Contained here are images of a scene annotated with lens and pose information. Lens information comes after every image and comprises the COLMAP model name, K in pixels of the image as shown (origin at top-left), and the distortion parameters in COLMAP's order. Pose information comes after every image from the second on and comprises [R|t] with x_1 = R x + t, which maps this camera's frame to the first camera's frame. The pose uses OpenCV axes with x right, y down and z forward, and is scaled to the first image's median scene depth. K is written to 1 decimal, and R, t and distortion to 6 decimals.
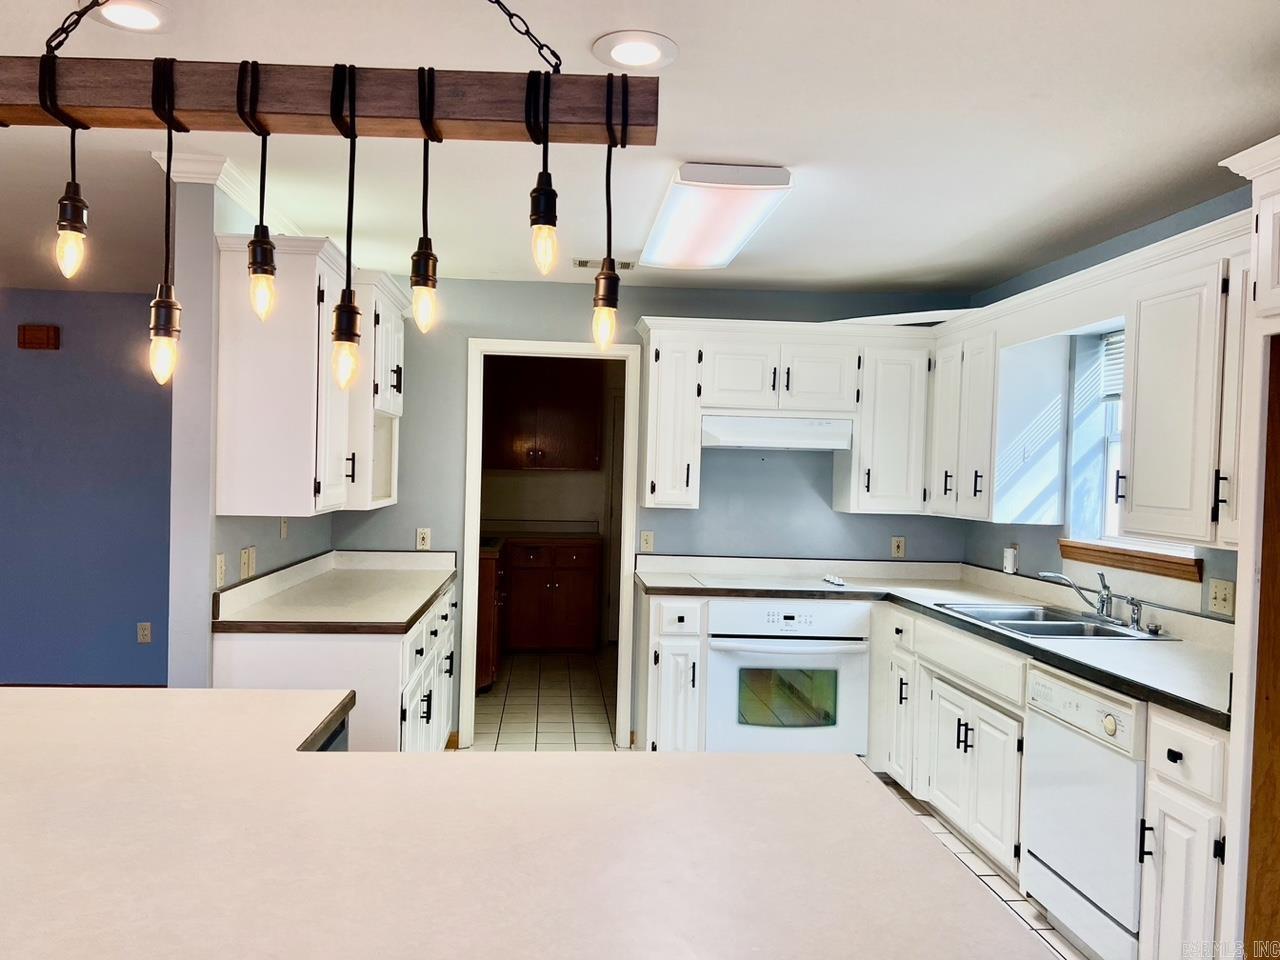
lens RADIAL K [[961.6, 0, 632.2], [0, 961.6, 476.9], [0, 0, 1]] dist [0.064163, -0.067768]
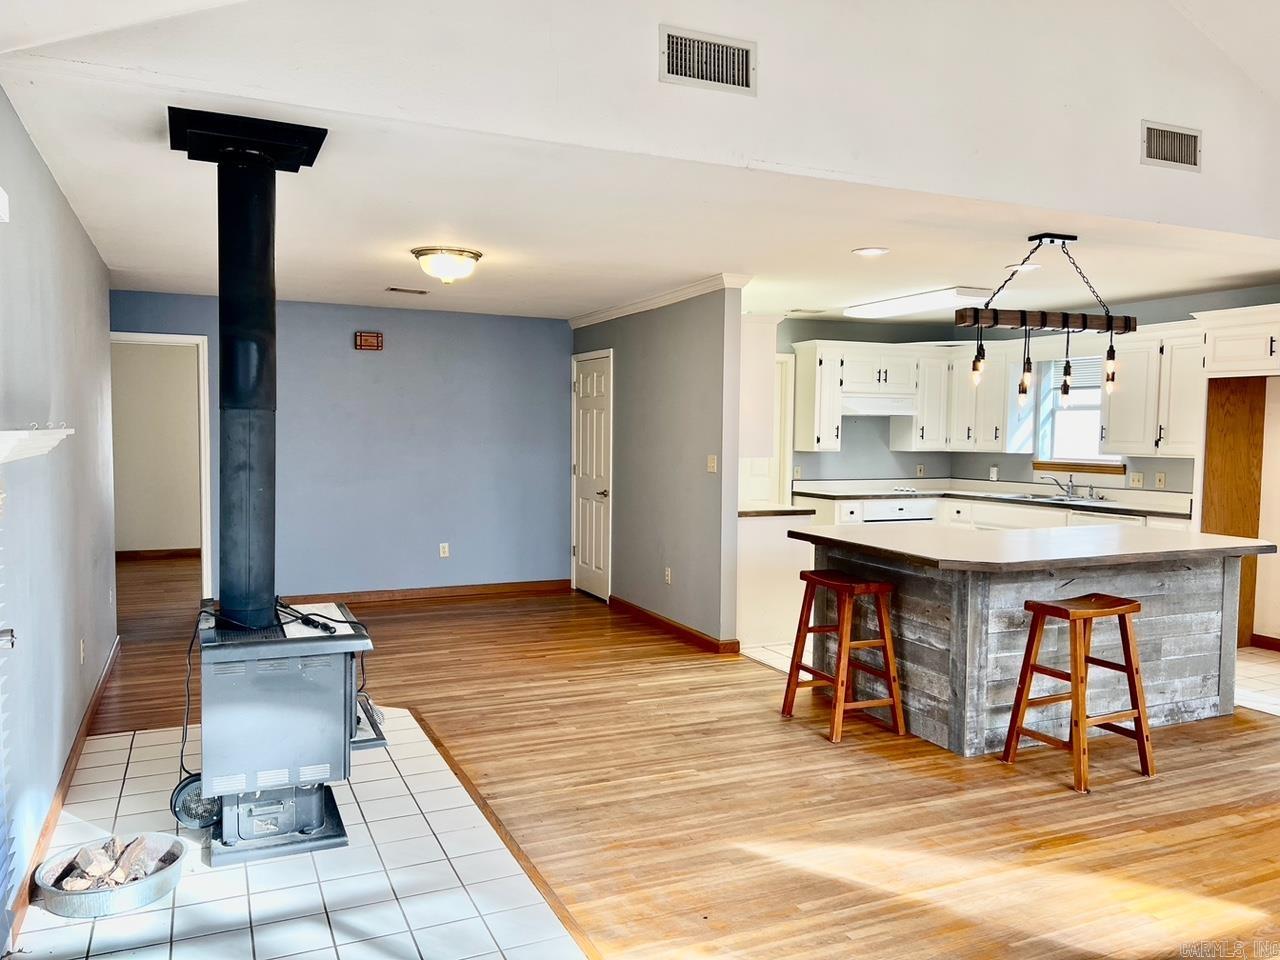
lens RADIAL K [[964.6, 0, 640.2], [0, 964.6, 485.2], [0, 0, 1]] dist [0.051814, -0.058896]
pose [[0.941674, -0.038907, 0.334271, -0.962121], [0.020142, 0.998030, 0.059422, -0.018603], [-0.335924, -0.049223, 0.940602, -0.580898]]
